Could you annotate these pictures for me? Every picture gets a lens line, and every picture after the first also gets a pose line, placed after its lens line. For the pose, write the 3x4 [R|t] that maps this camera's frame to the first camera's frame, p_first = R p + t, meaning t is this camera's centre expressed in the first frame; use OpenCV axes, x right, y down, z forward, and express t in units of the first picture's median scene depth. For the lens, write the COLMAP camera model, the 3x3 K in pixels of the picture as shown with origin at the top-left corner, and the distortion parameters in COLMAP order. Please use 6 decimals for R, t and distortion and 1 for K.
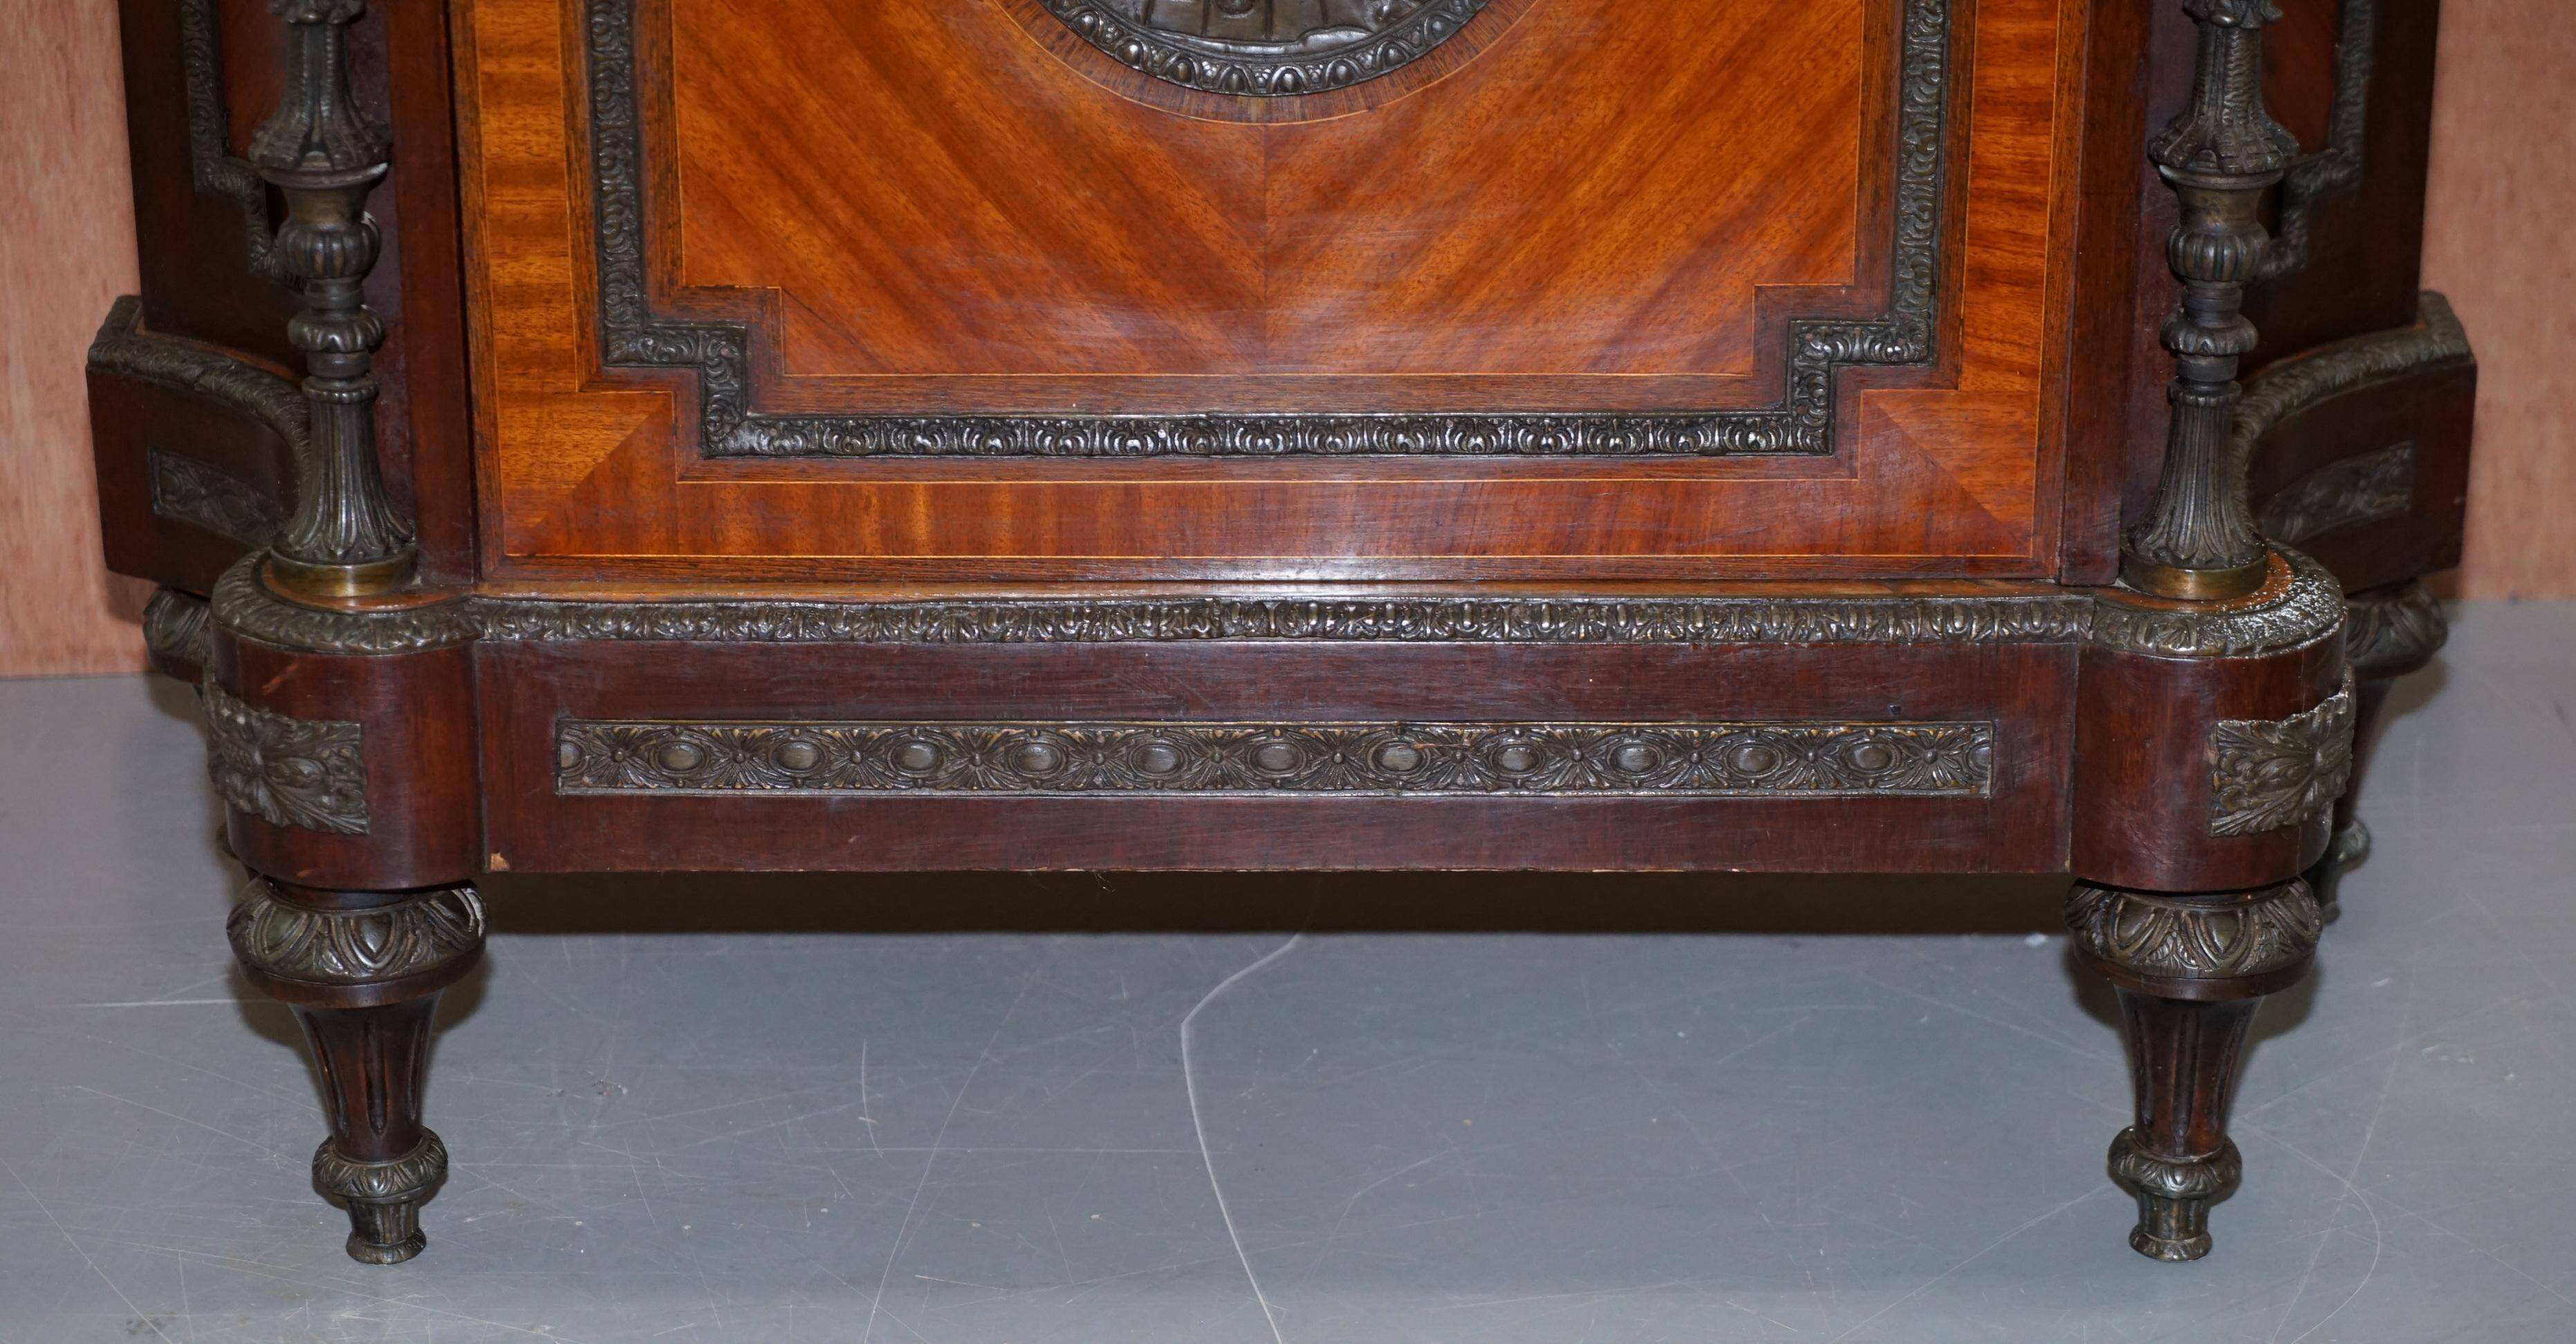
lens RADIAL K [[5191.7, 0, 1288.0], [0, 5191.7, 672.0], [0, 0, 1]] dist [-0.075771, -0.124147]
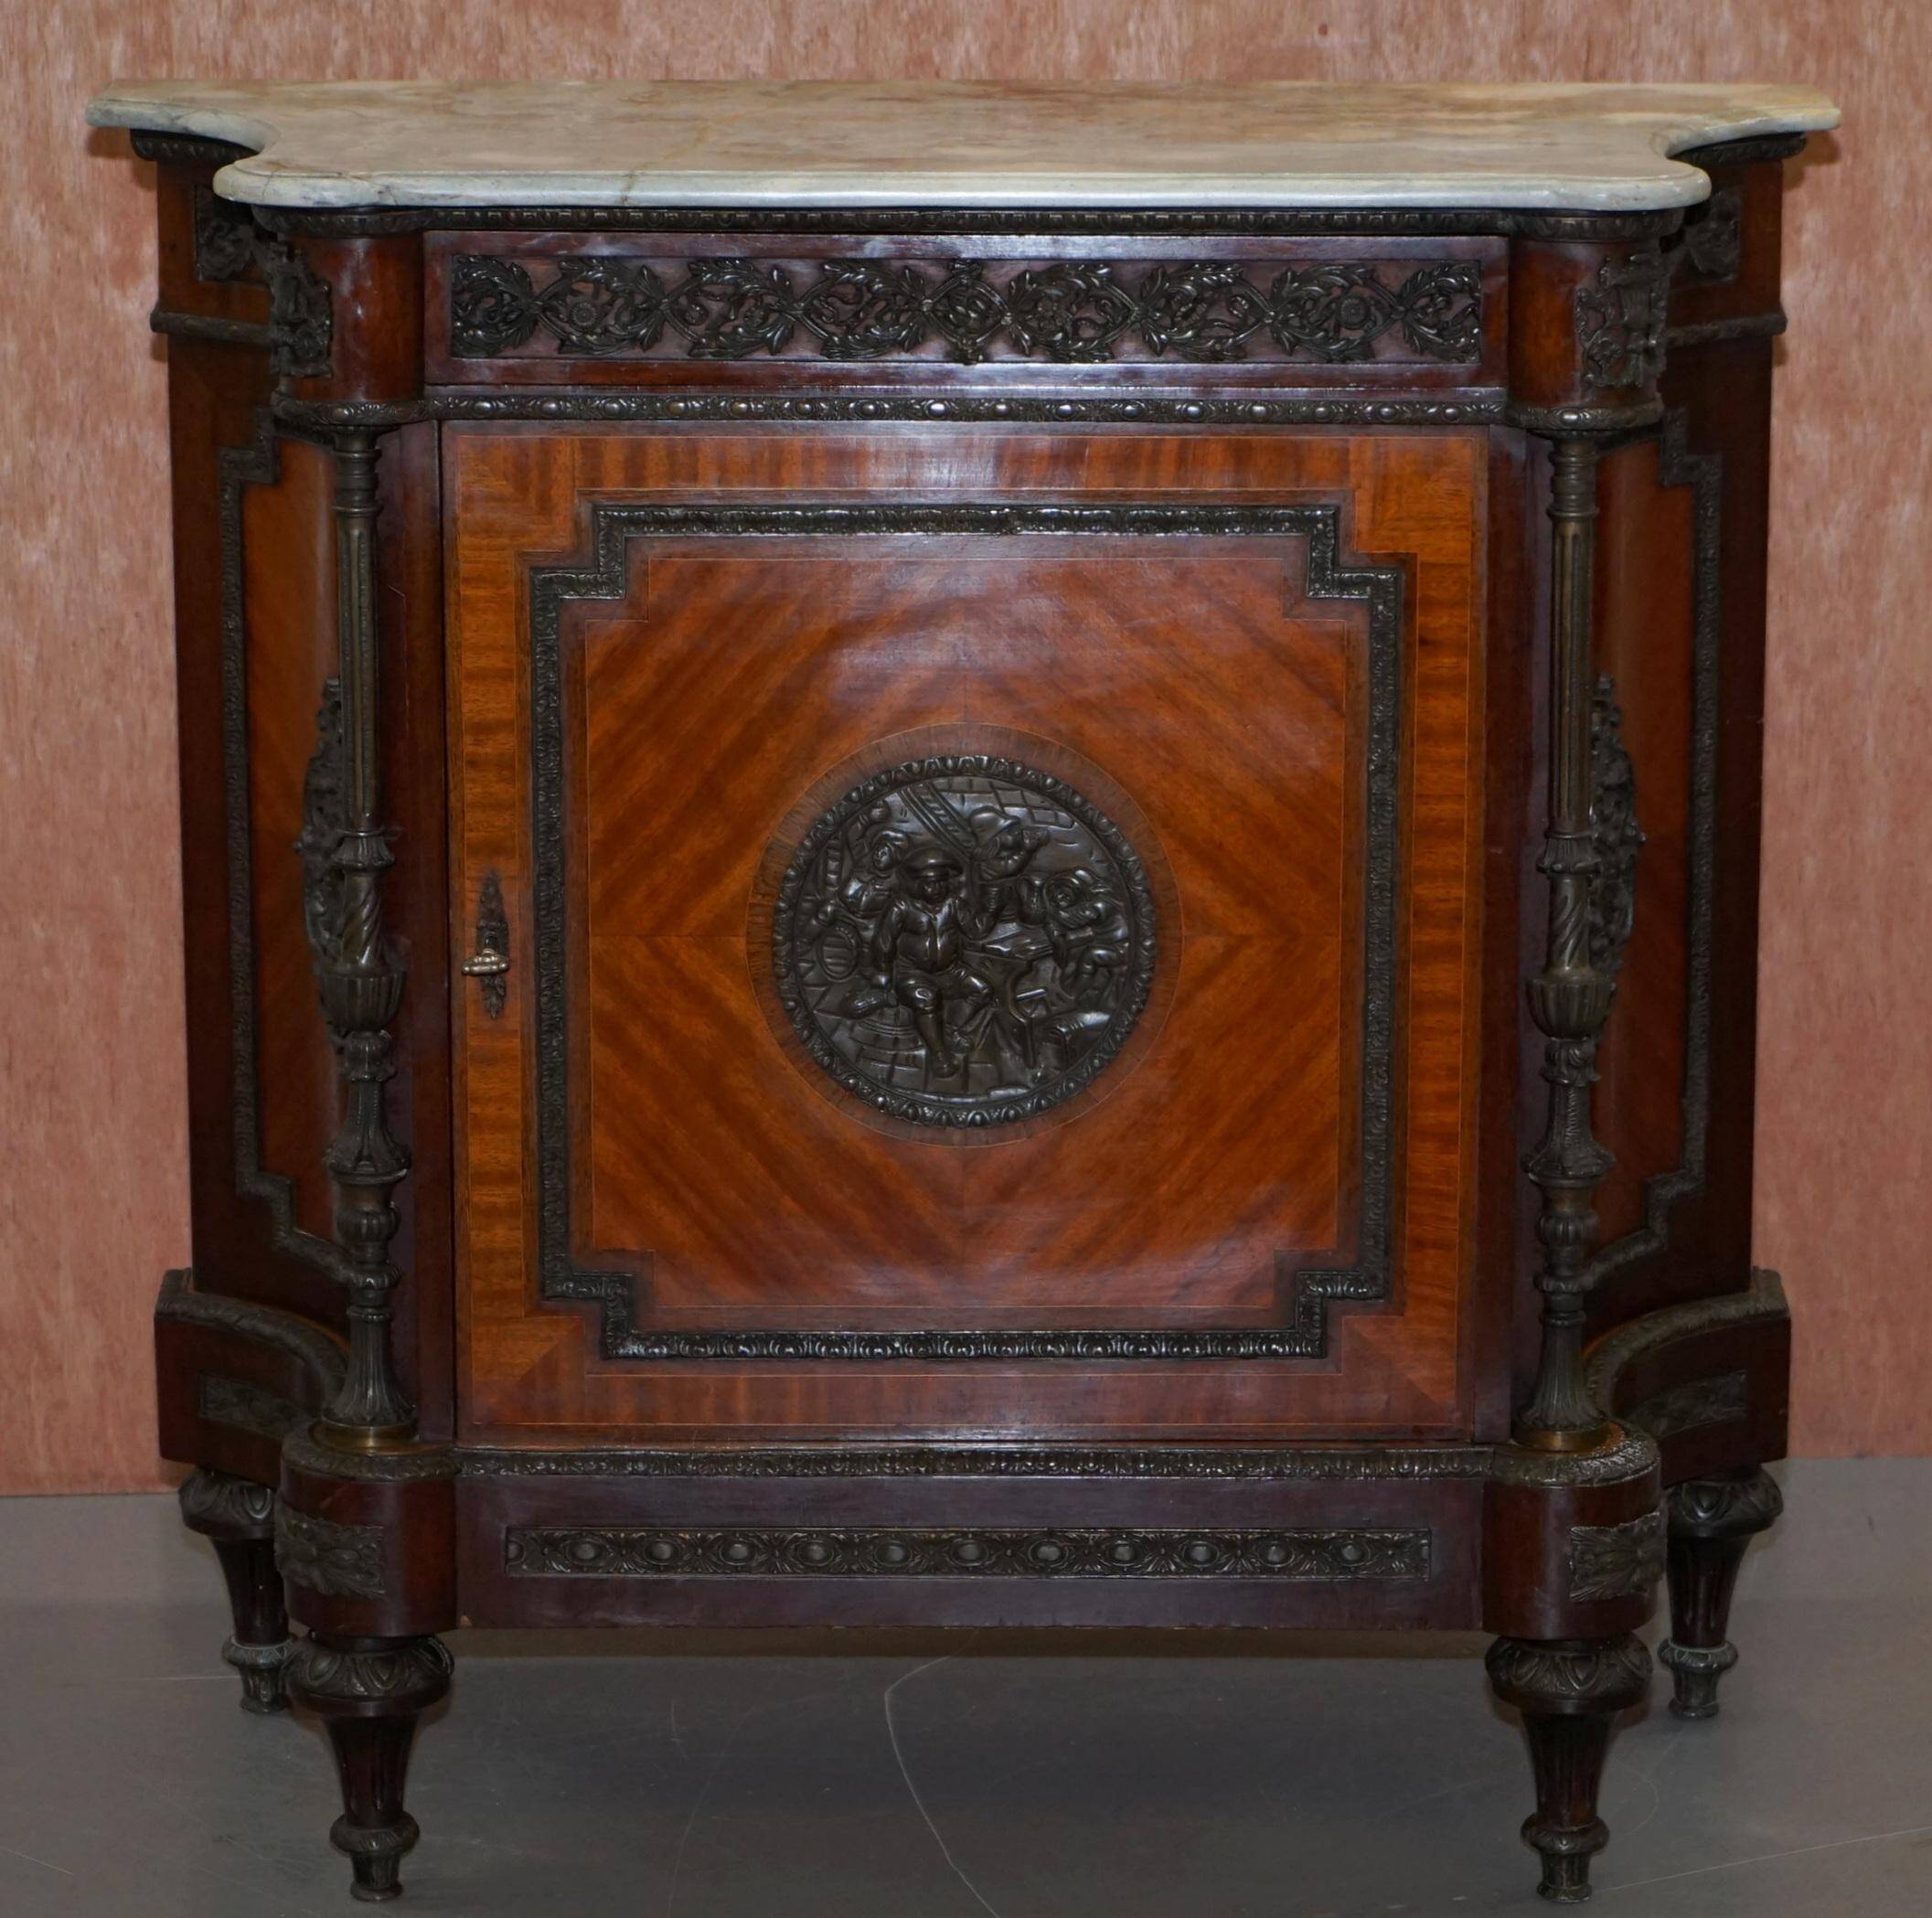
lens RADIAL K [[6919.3, 0, 966.0], [0, 6919.3, 959.0], [0, 0, 1]] dist [0.136682, 0.358047]
pose [[0.999998, 0.002088, 0.000210, -0.004073], [-0.002035, 0.989351, -0.145534, 0.143145], [-0.000512, 0.145534, 0.989353, -1.084072]]
